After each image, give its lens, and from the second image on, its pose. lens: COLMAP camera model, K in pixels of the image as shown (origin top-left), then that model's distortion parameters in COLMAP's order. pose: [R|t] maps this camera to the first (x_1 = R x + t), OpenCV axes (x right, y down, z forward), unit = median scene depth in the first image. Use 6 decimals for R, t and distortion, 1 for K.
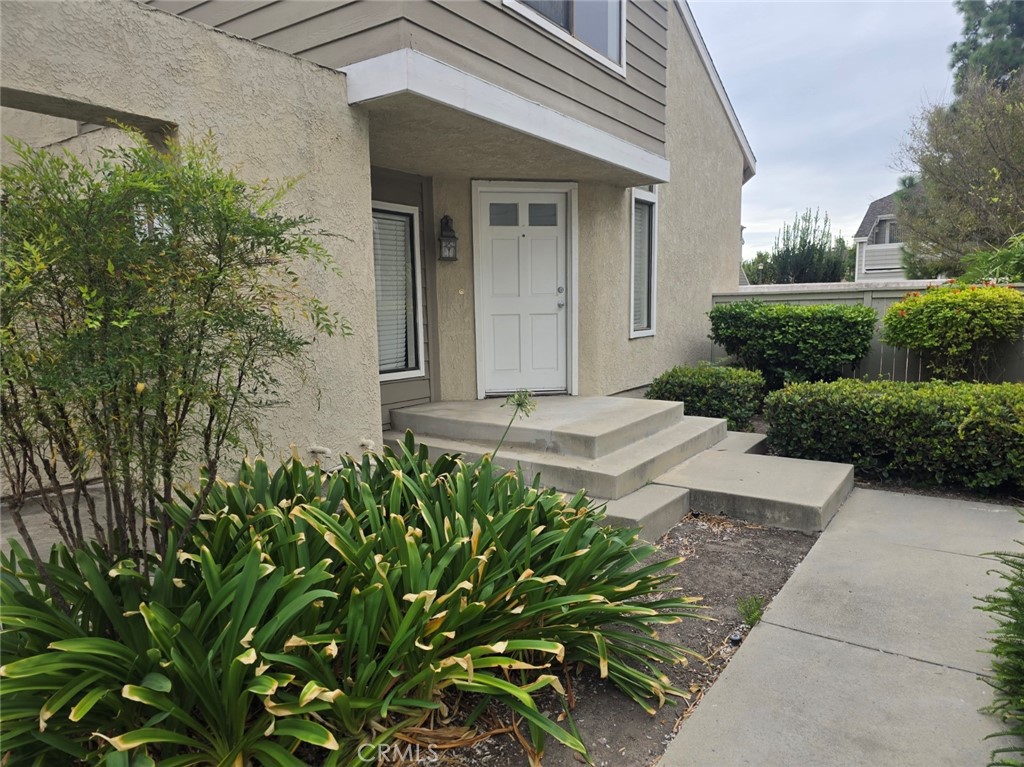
lens RADIAL K [[684.0, 0, 512.8], [0, 684.0, 390.1], [0, 0, 1]] dist [0.025839, -0.022005]
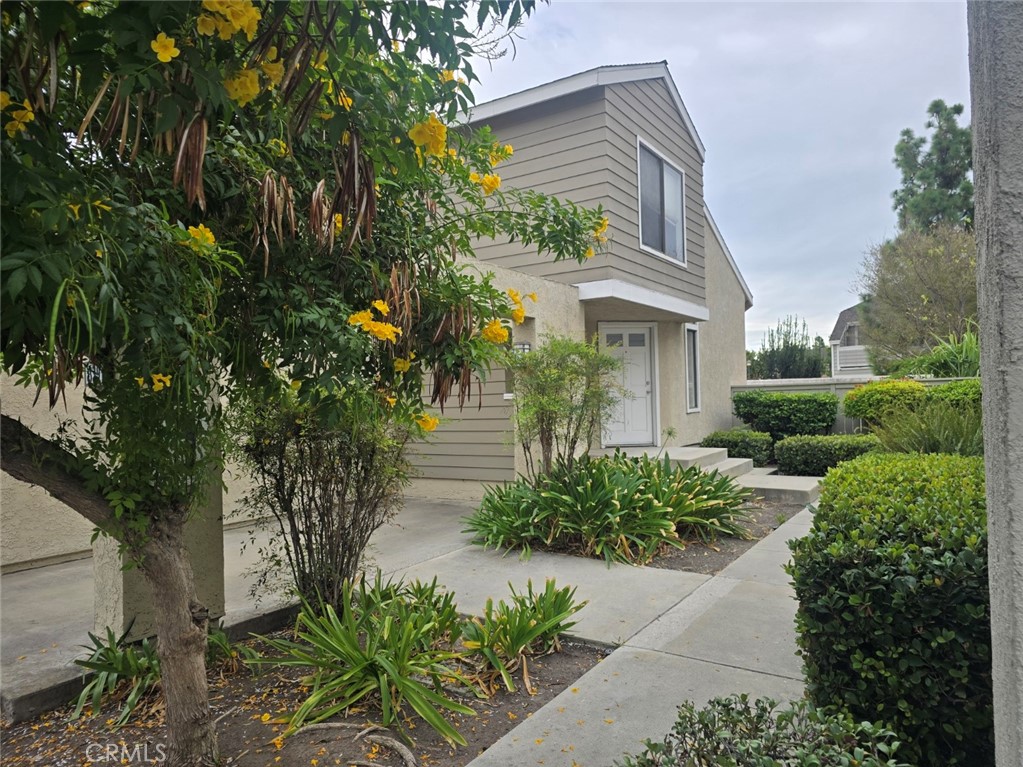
lens RADIAL K [[683.3, 0, 508.1], [0, 683.3, 379.5], [0, 0, 1]] dist [0.025839, -0.022005]
pose [[0.999952, -0.003272, 0.009250, -0.250967], [0.004646, 0.988276, -0.152608, 0.085893], [-0.008642, 0.152644, 0.988243, -0.571994]]
